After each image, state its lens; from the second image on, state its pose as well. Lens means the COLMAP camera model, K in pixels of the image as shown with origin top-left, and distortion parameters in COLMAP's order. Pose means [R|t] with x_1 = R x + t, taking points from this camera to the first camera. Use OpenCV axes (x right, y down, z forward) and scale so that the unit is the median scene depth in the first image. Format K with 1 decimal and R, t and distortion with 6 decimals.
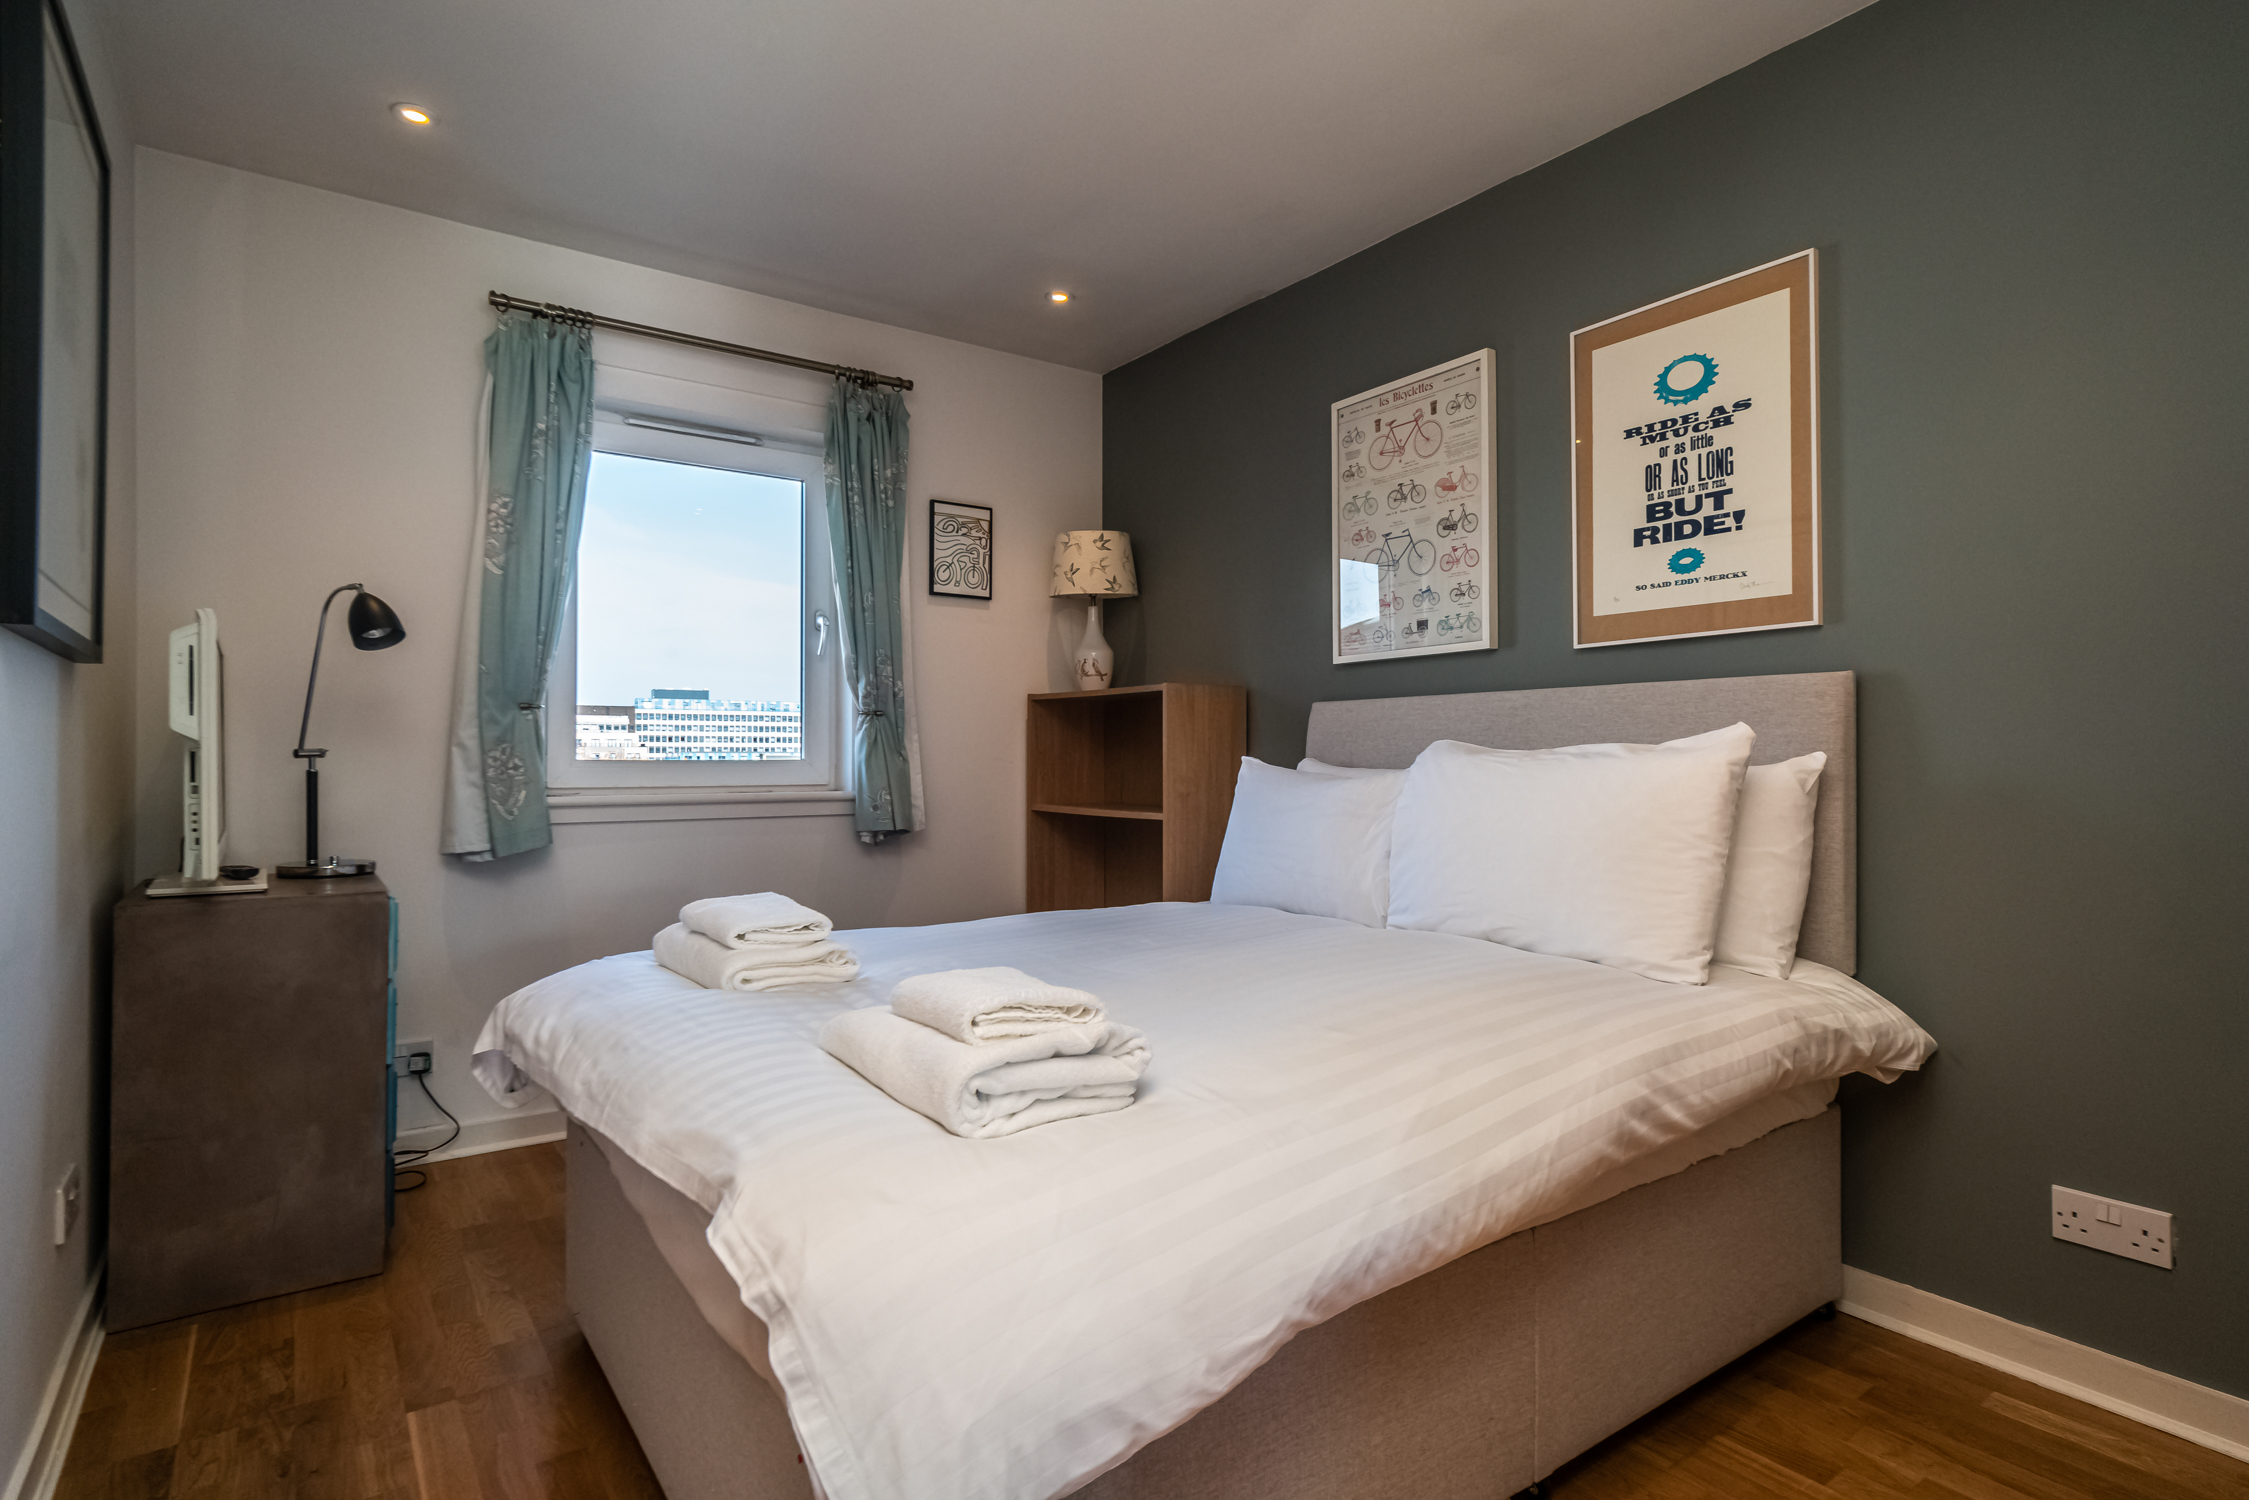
lens RADIAL K [[1156.6, 0, 1113.5], [0, 1156.6, 744.8], [0, 0, 1]] dist [-0.005728, 0.006720]
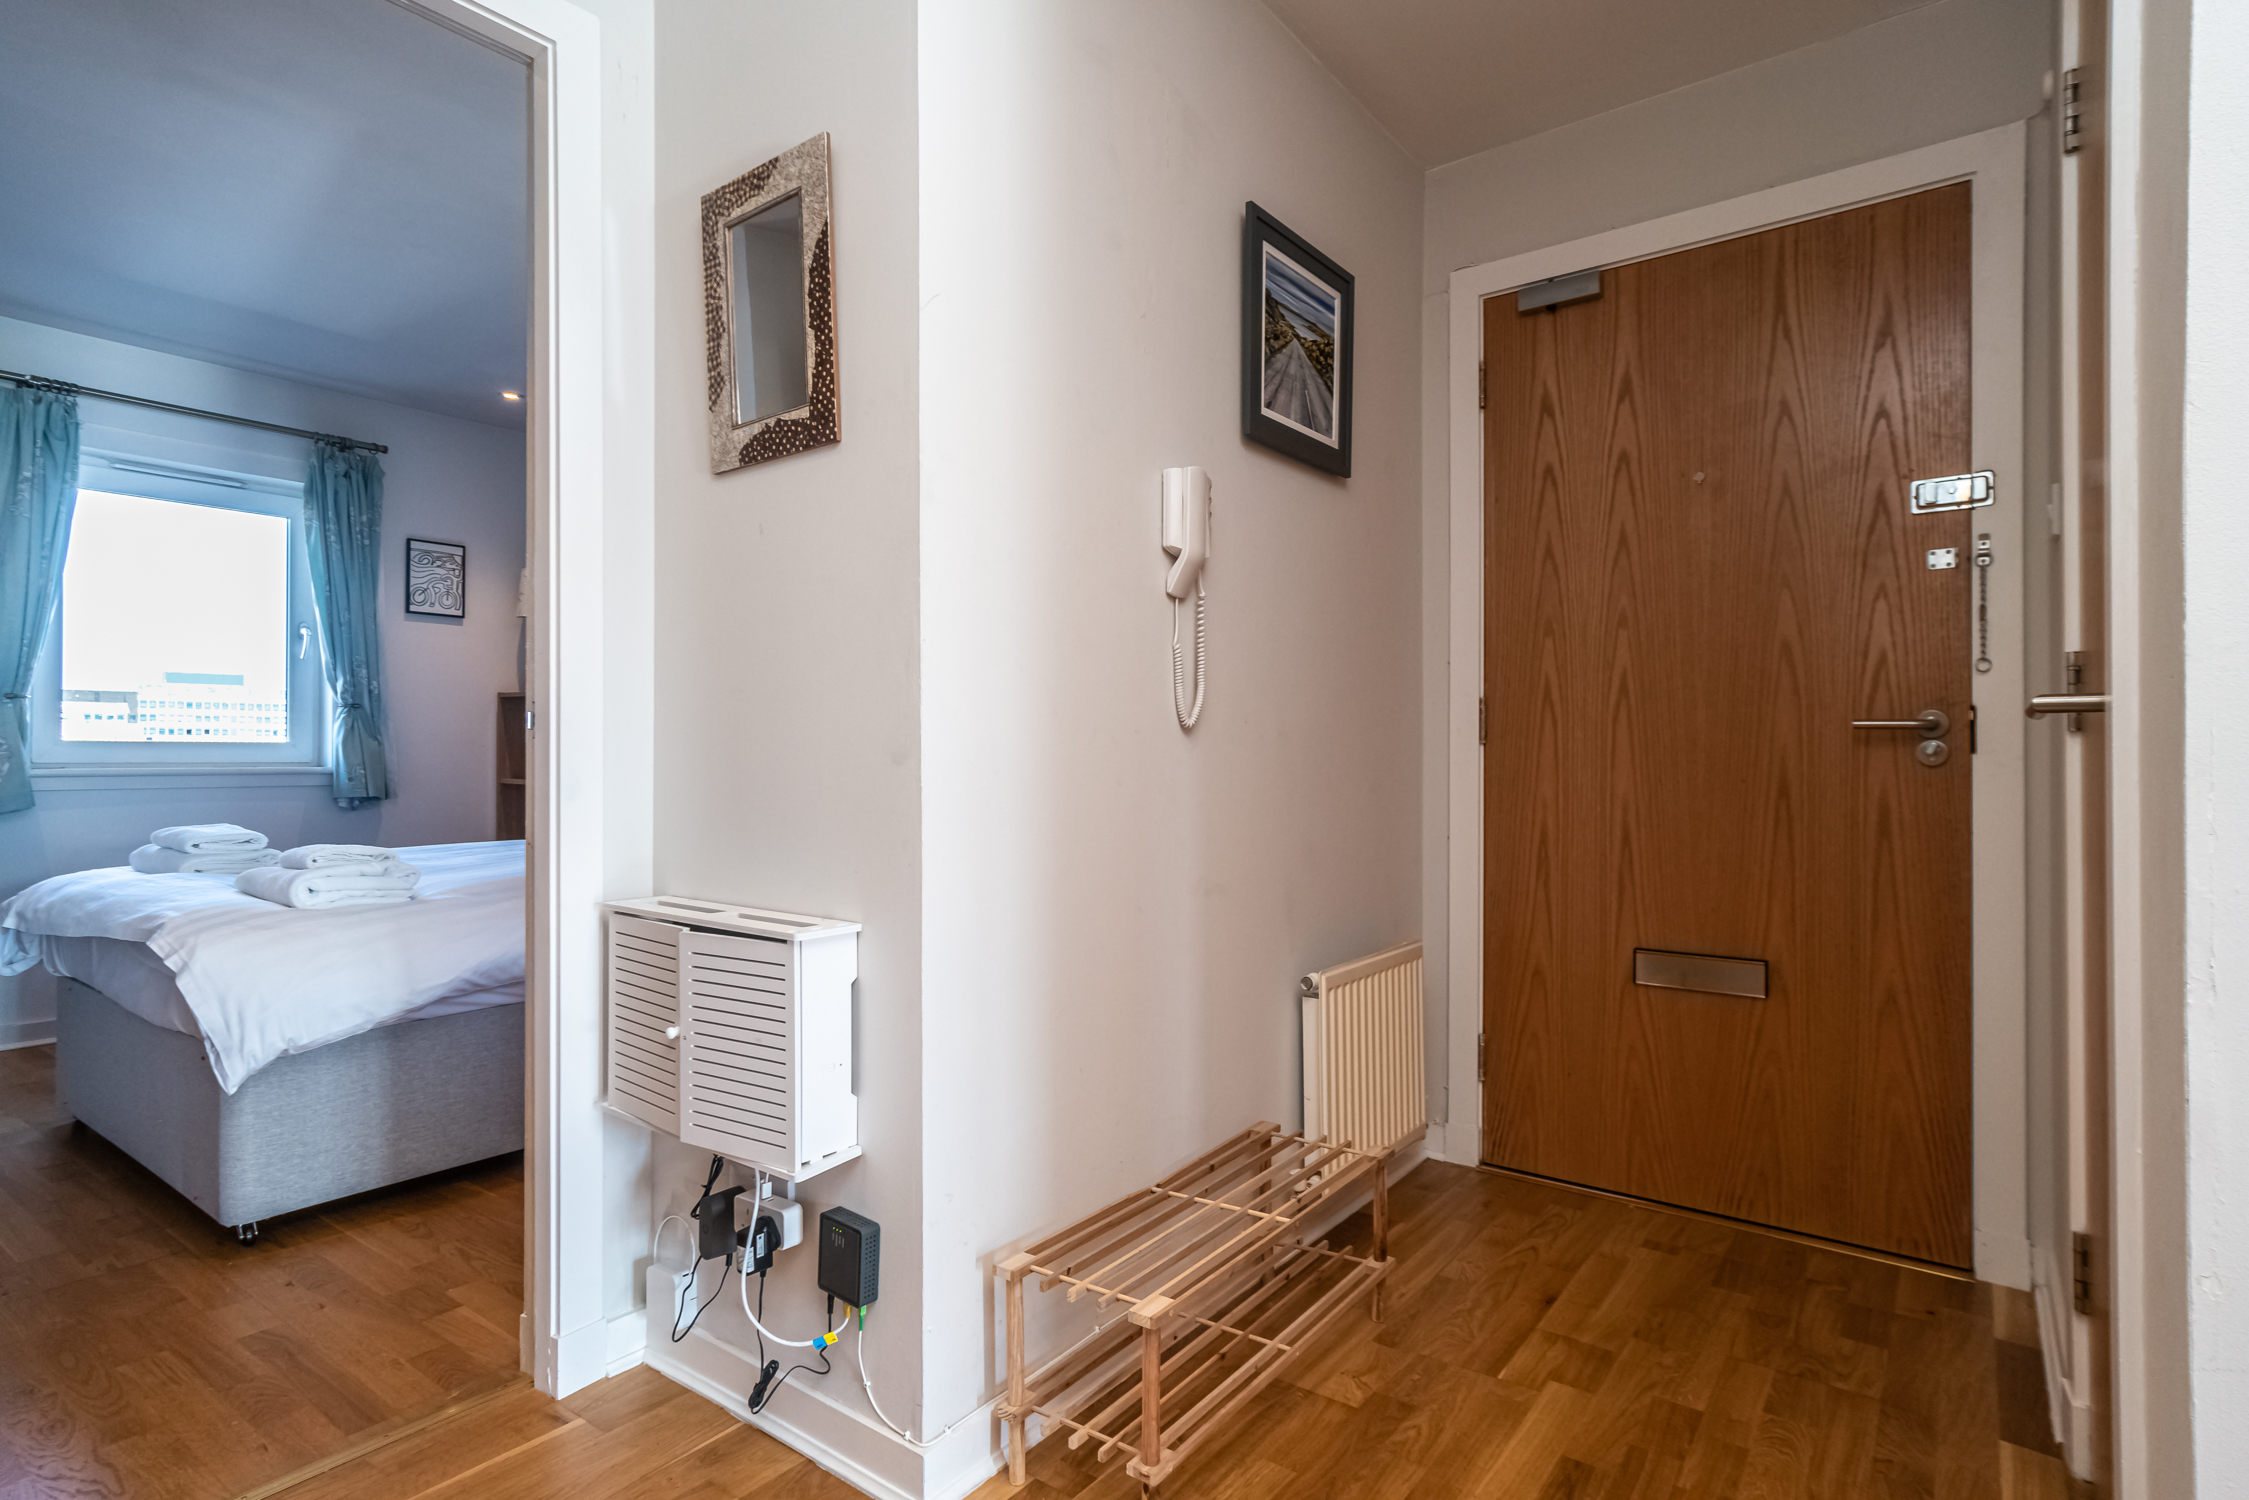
lens RADIAL K [[1156.6, 0, 1129.0], [0, 1156.6, 747.3], [0, 0, 1]] dist [-0.005728, 0.006720]
pose [[0.950429, 0.002683, 0.310930, 0.376512], [-0.004164, 0.999983, 0.004102, 0.017523], [-0.310914, -0.005193, 0.950424, -0.848762]]
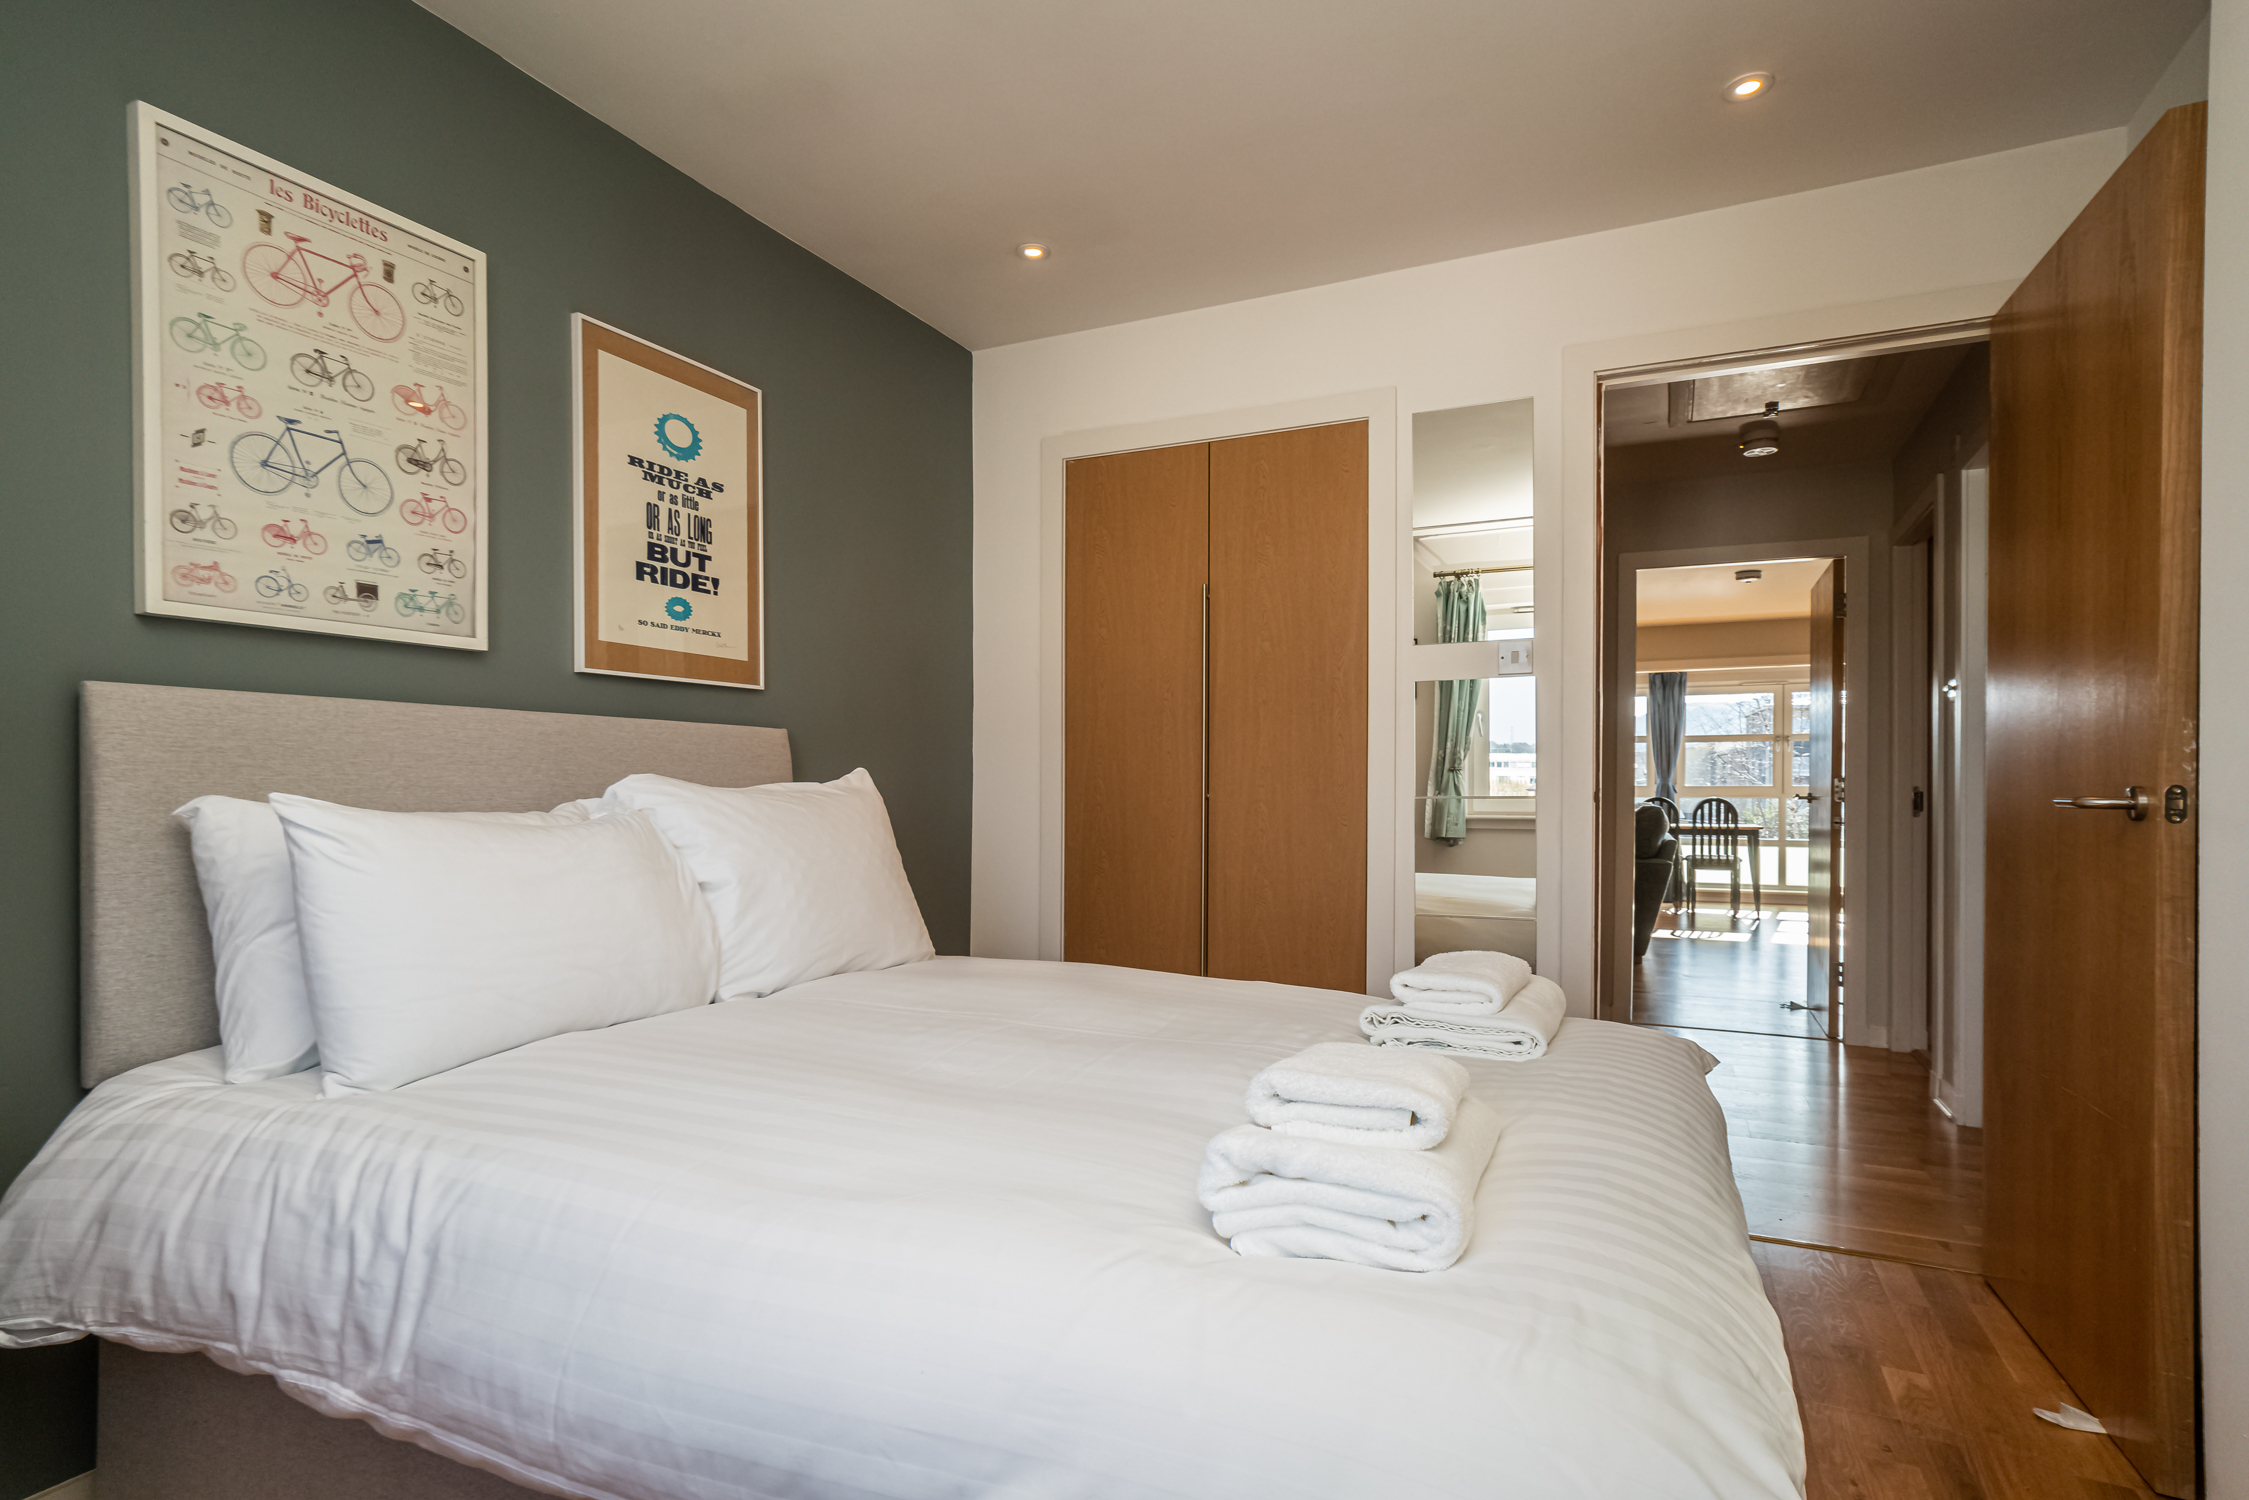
lens RADIAL K [[1156.6, 0, 1121.9], [0, 1156.6, 767.9], [0, 0, 1]] dist [-0.005728, 0.006720]
pose [[-0.489067, 0.011365, 0.872172, -0.493965], [-0.020586, 0.999486, -0.024567, 0.003364], [-0.872004, -0.029969, -0.488581, 0.915218]]
